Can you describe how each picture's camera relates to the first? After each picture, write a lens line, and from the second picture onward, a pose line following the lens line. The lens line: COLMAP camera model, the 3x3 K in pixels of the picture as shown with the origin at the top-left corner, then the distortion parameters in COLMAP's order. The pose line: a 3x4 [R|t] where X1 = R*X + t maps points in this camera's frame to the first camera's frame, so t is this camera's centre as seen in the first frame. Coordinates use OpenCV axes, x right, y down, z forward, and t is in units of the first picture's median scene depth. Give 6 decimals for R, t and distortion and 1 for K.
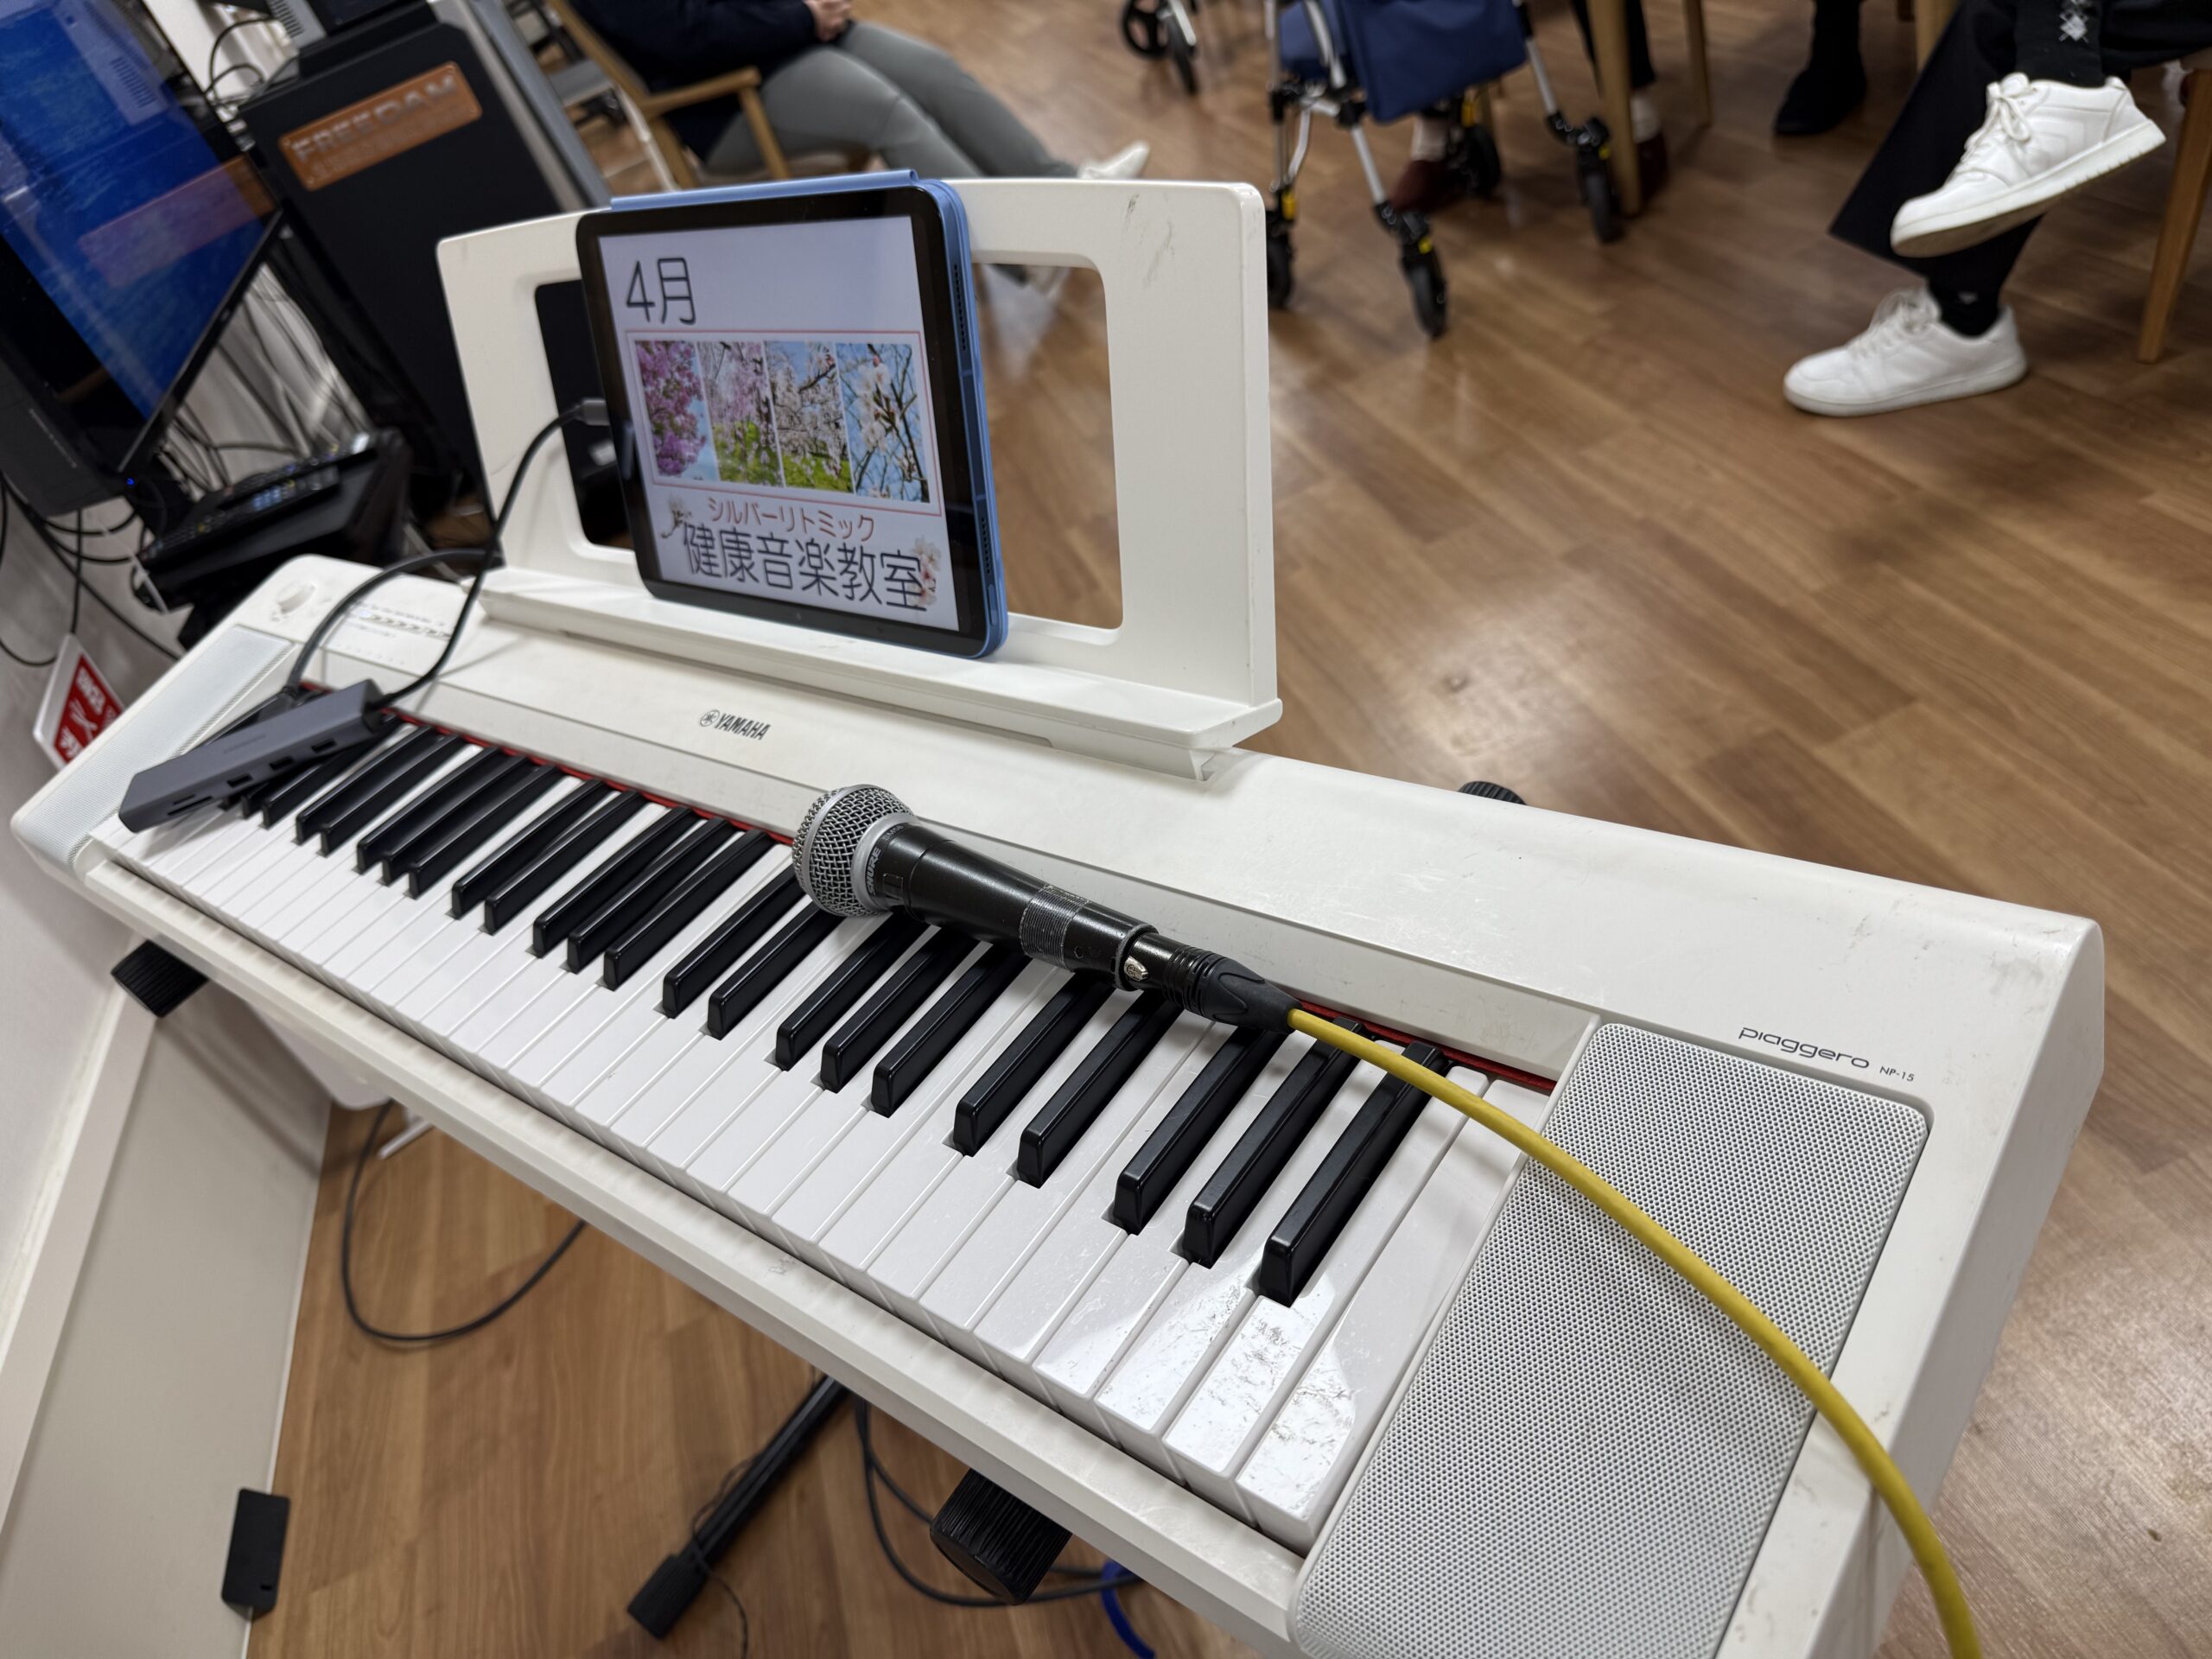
lens RADIAL K [[1543.3, 0, 1106.0], [0, 1543.3, 829.5], [0, 0, 1]] dist [-0.032221, -0.002107]
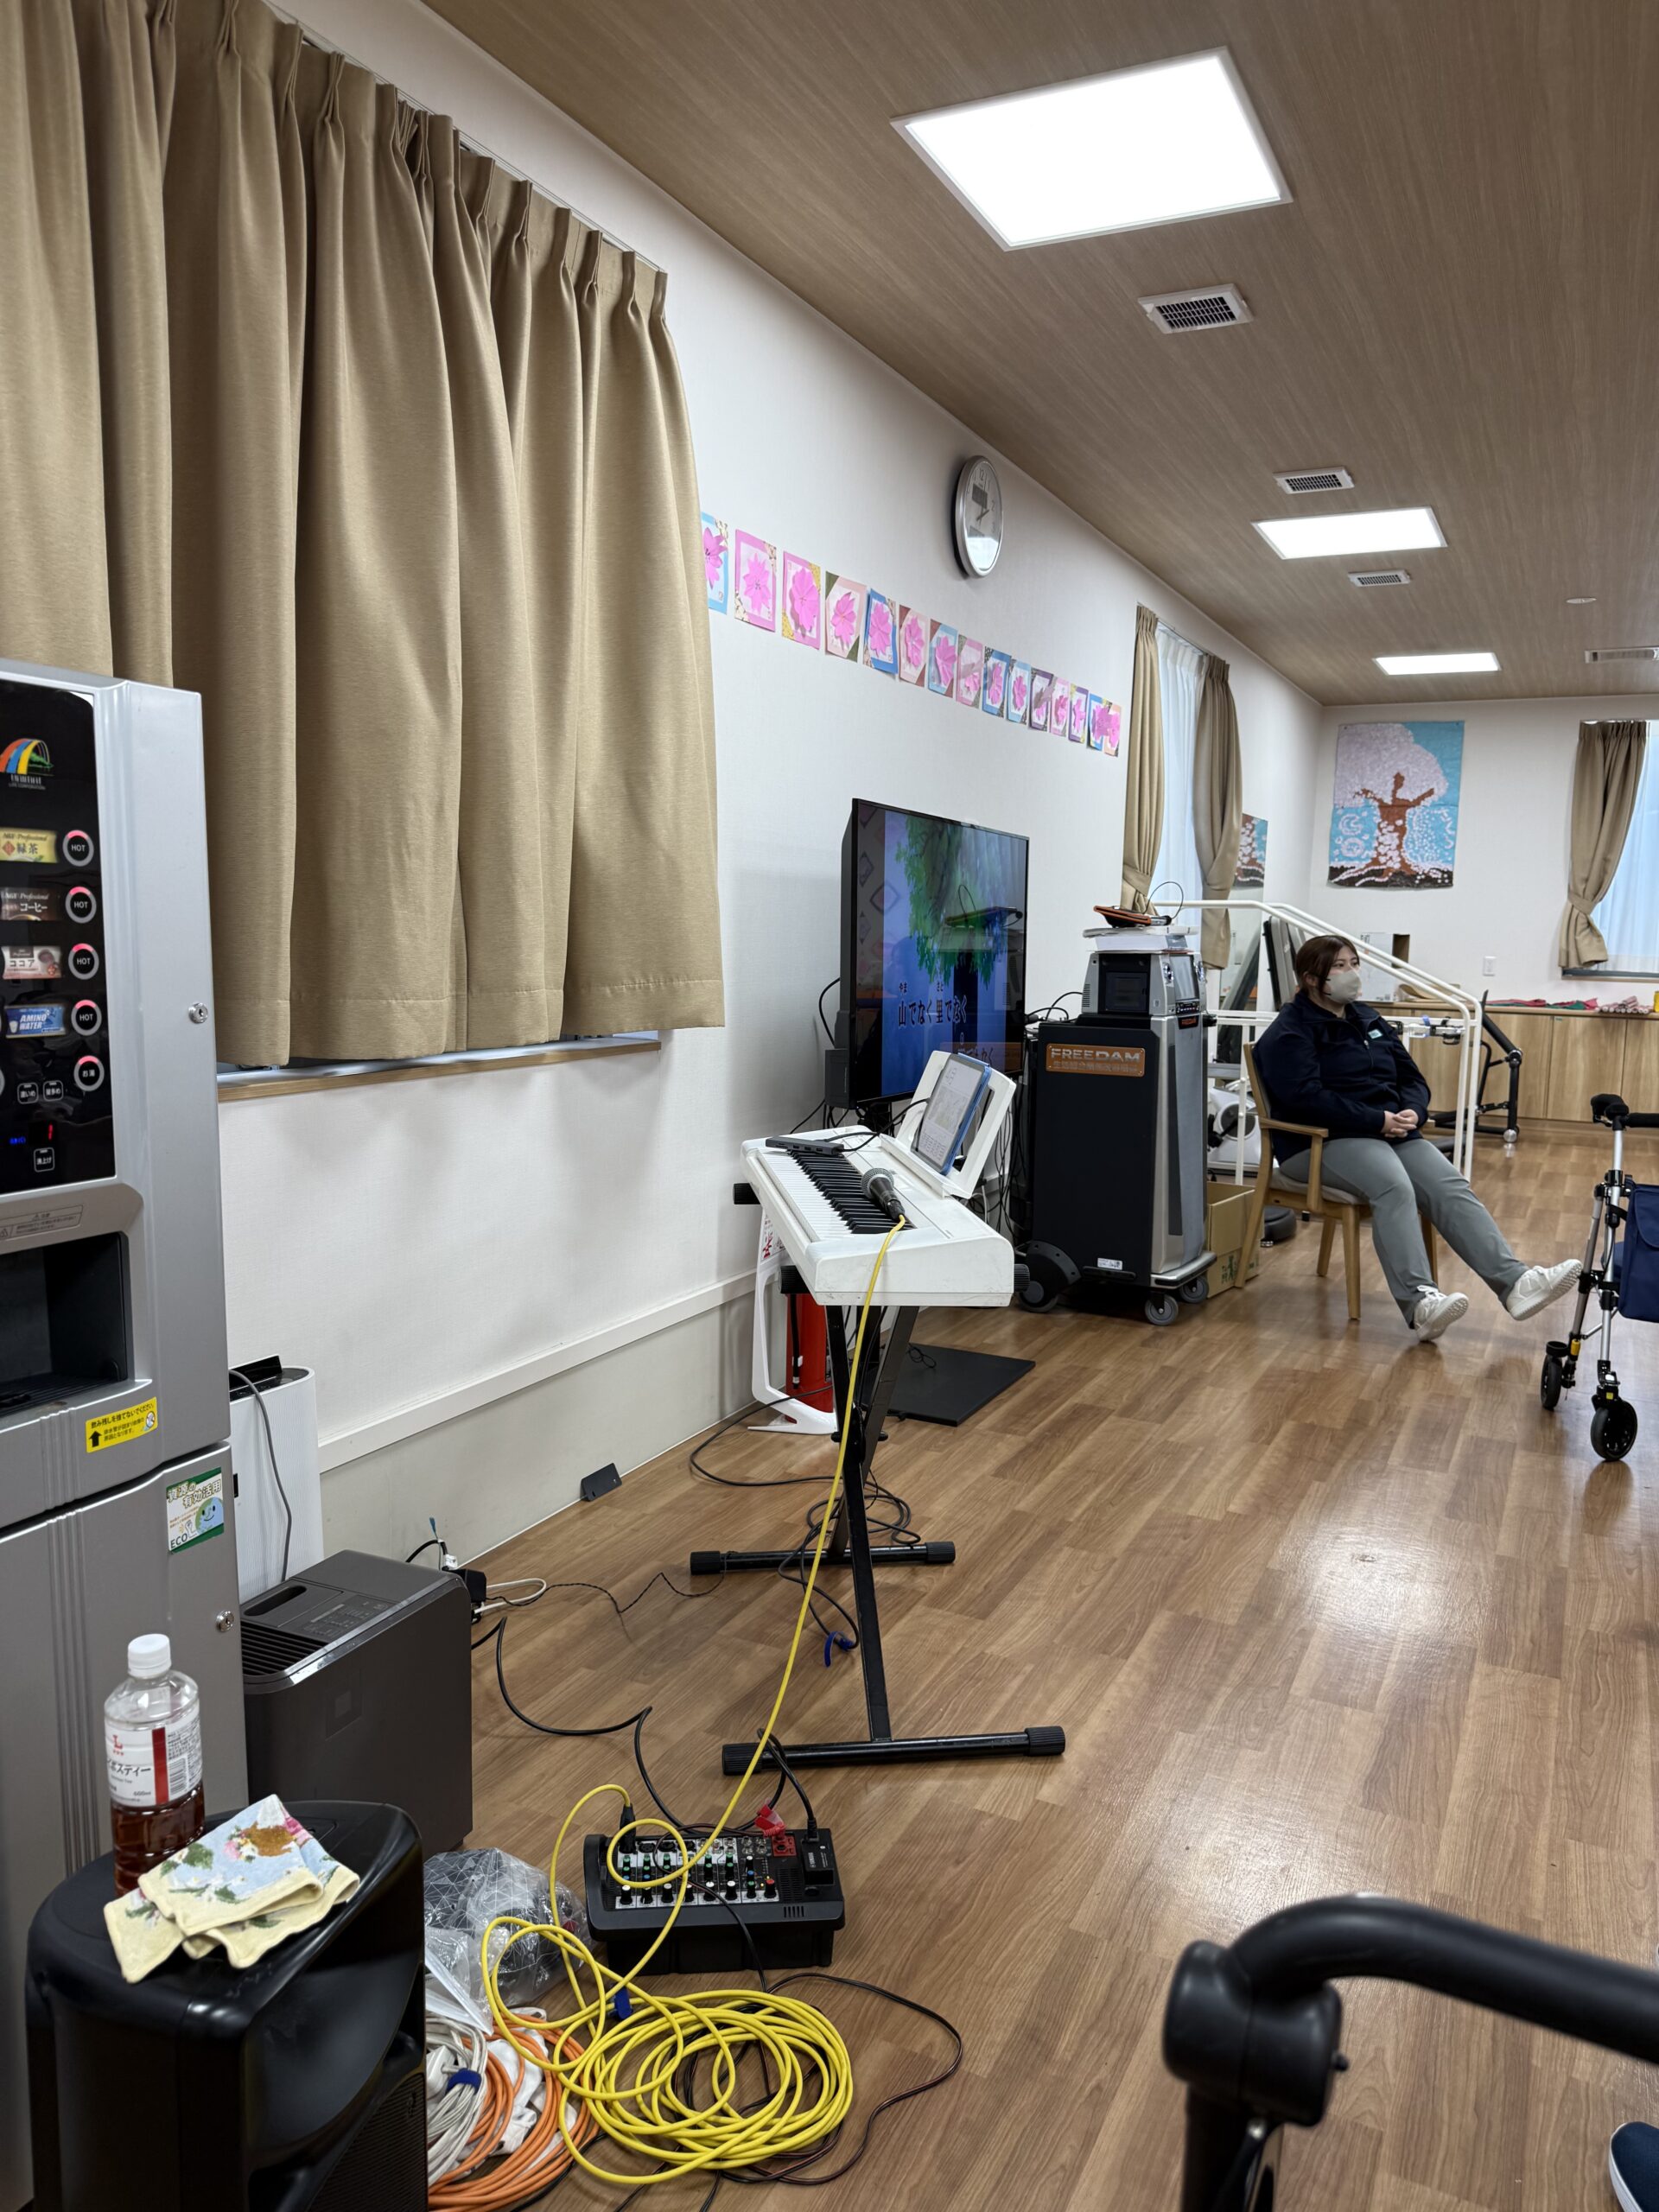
lens RADIAL K [[1552.3, 0, 829.5], [0, 1552.3, 1106.0], [0, 0, 1]] dist [0.000478, 0.000061]
pose [[0.664421, 0.387322, -0.639161, 0.579288], [-0.633911, 0.745060, -0.207469, 0.199384], [0.395856, 0.543018, 0.740561, -0.553059]]
